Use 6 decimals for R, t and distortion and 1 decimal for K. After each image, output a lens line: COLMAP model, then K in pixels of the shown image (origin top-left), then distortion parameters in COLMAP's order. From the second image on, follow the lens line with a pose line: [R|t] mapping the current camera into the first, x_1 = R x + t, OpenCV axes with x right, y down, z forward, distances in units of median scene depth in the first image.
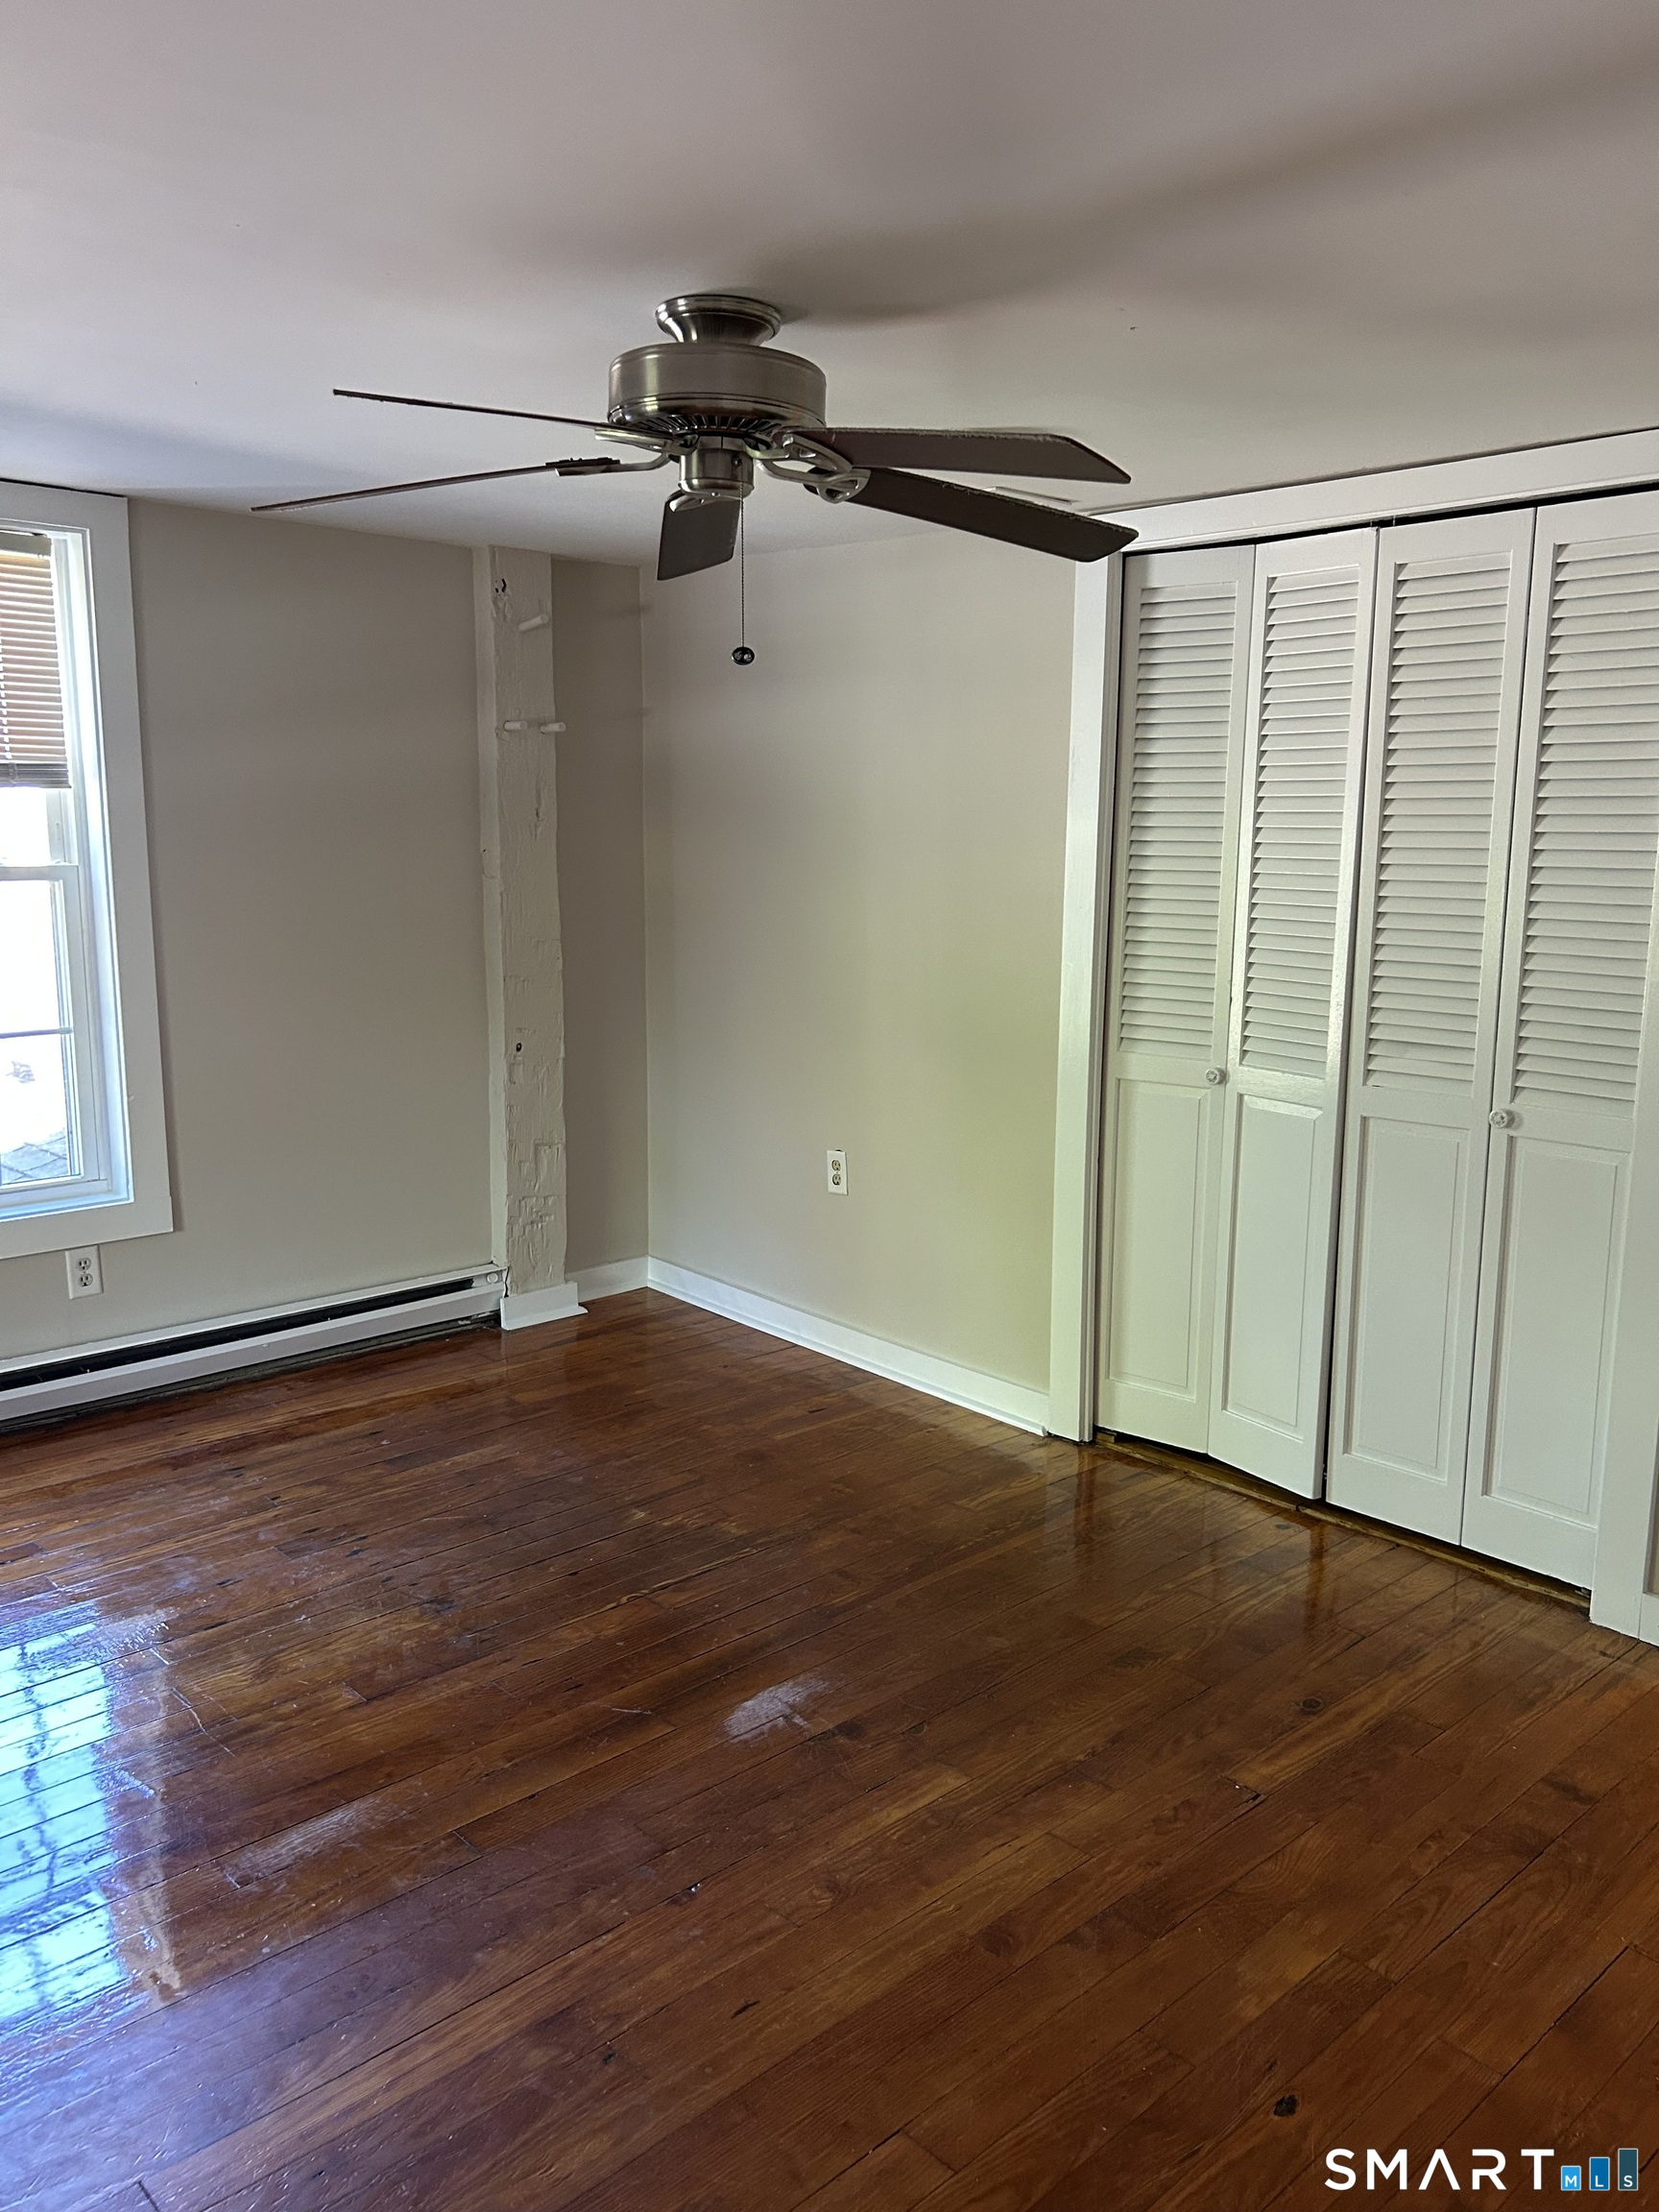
lens RADIAL K [[1660.2, 0, 827.5], [0, 1660.2, 1096.6], [0, 0, 1]] dist [0.062152, -0.067162]
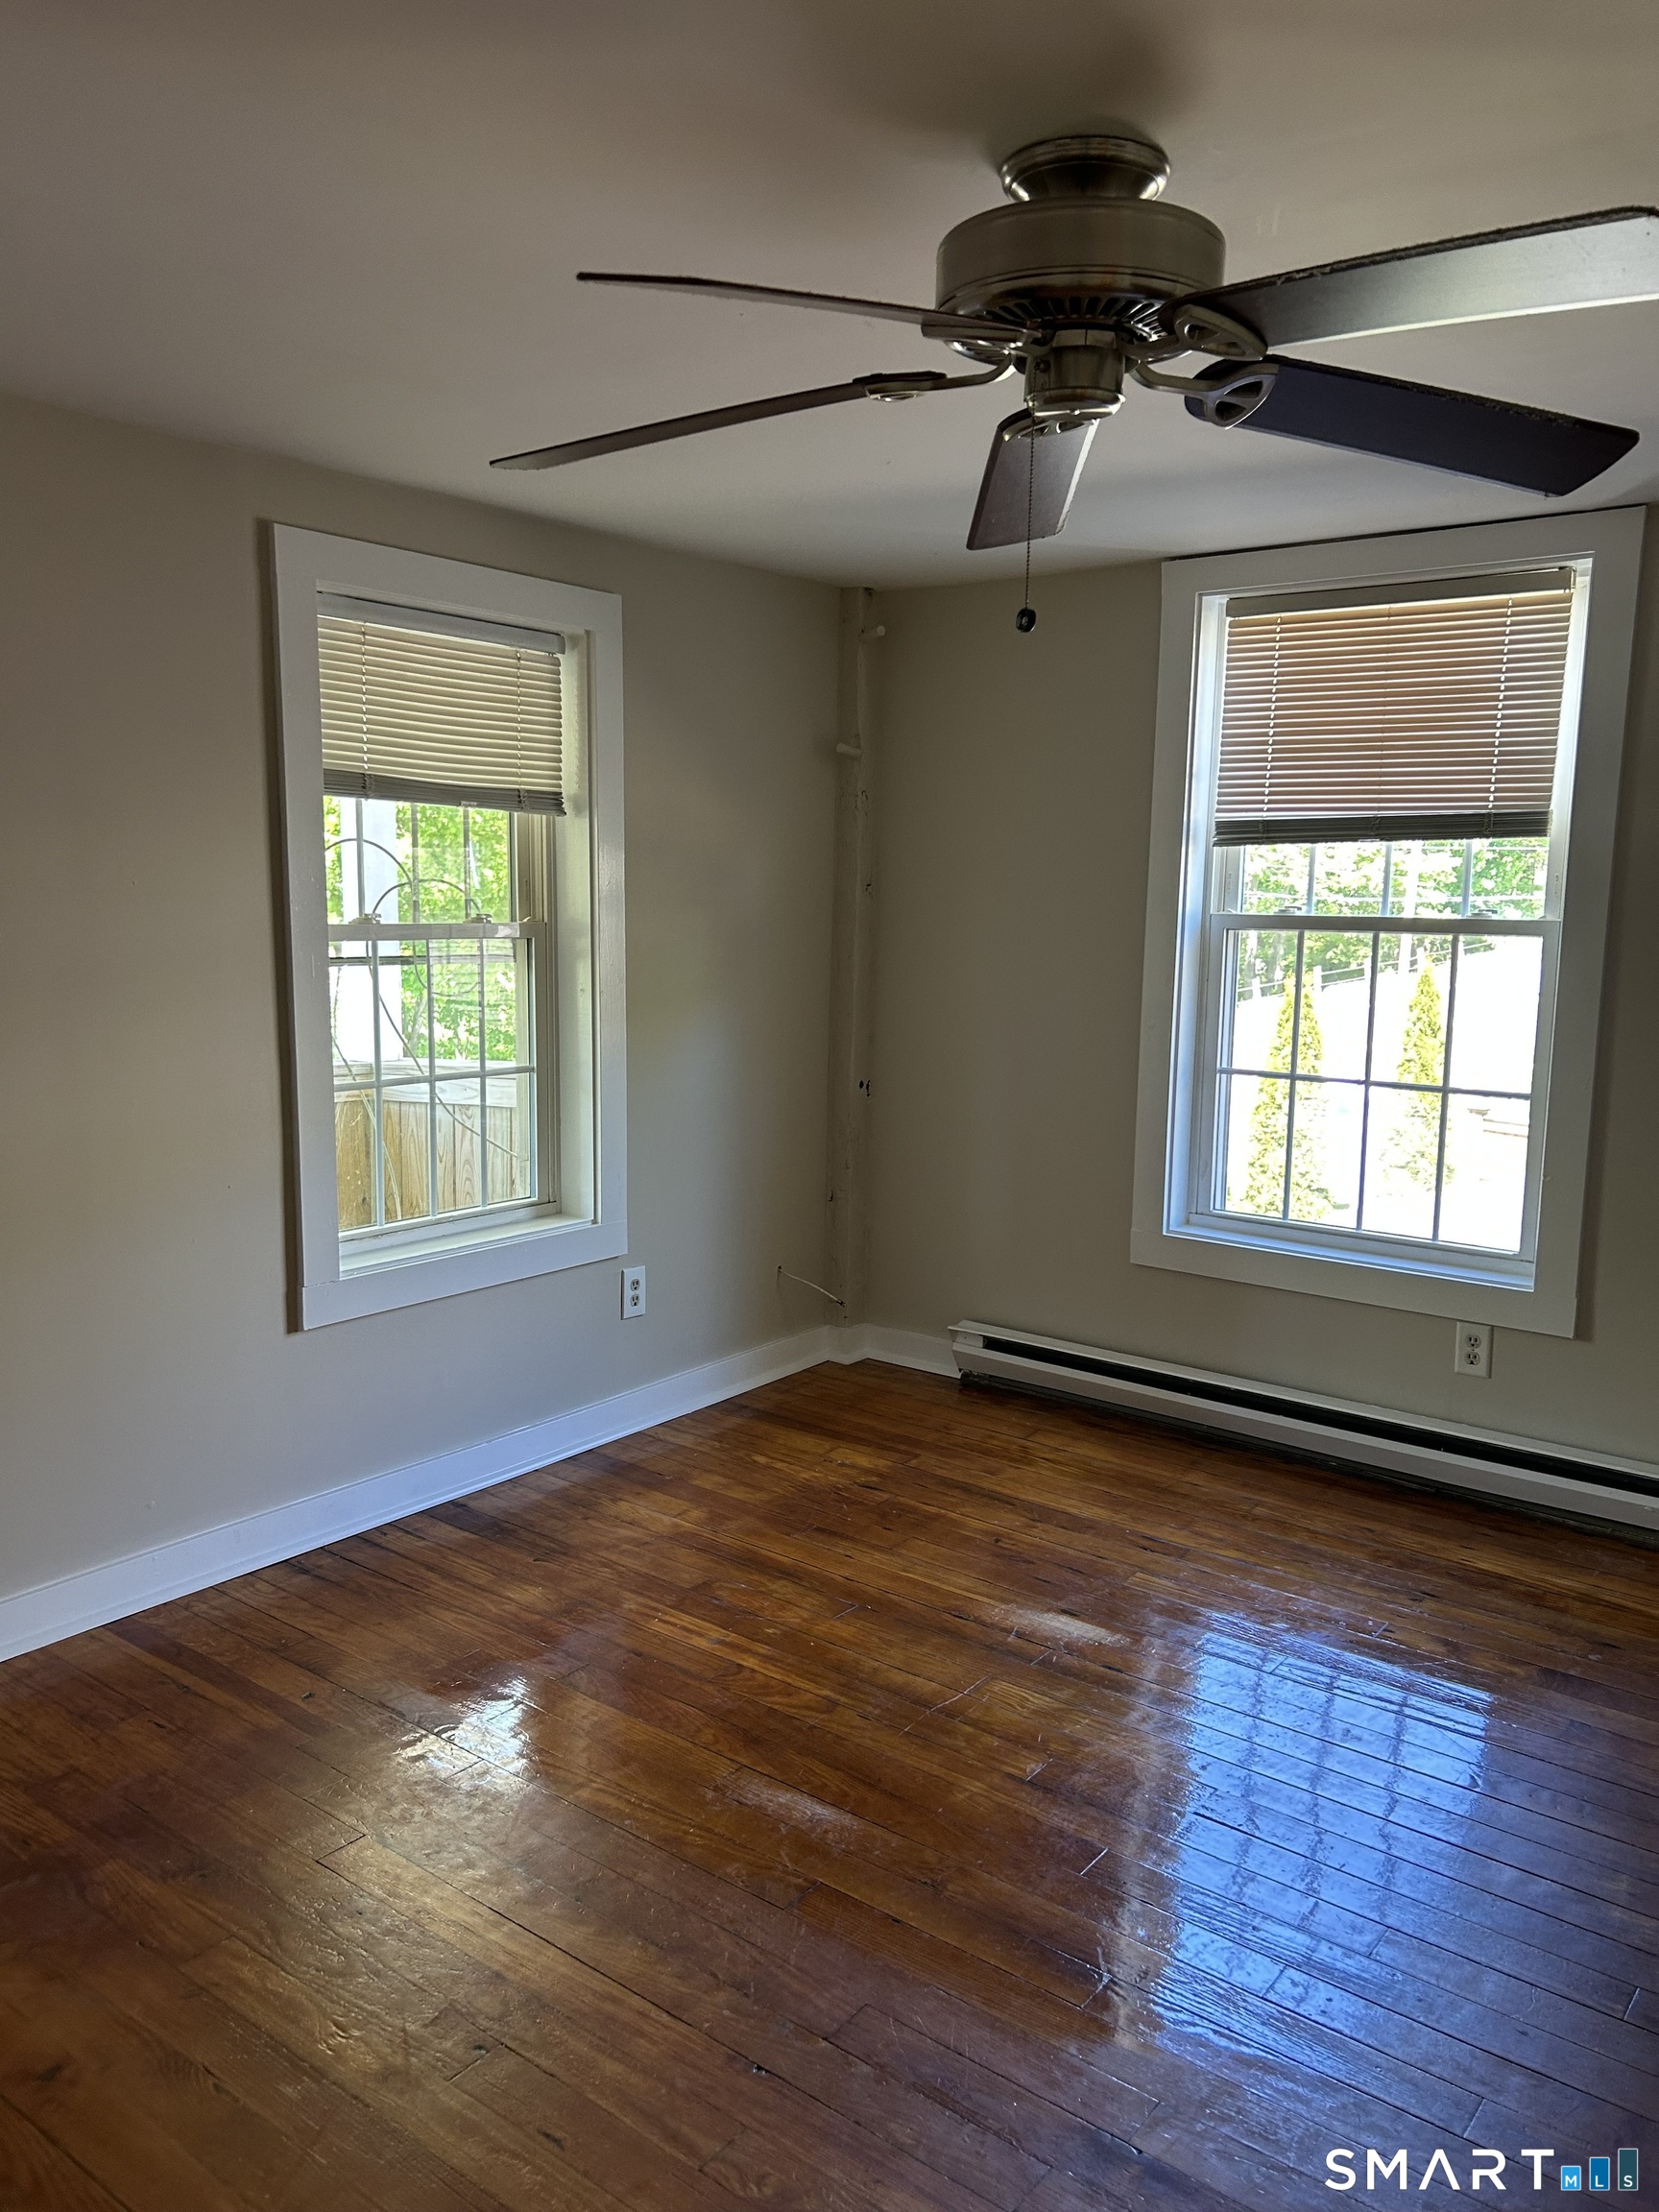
lens RADIAL K [[1660.2, 0, 828.1], [0, 1660.2, 1122.0], [0, 0, 1]] dist [0.062152, -0.067162]
pose [[0.161175, 0.137375, -0.977318, 0.408013], [-0.171795, 0.979052, 0.109287, -0.062344], [0.971859, 0.150284, 0.181398, 0.464453]]
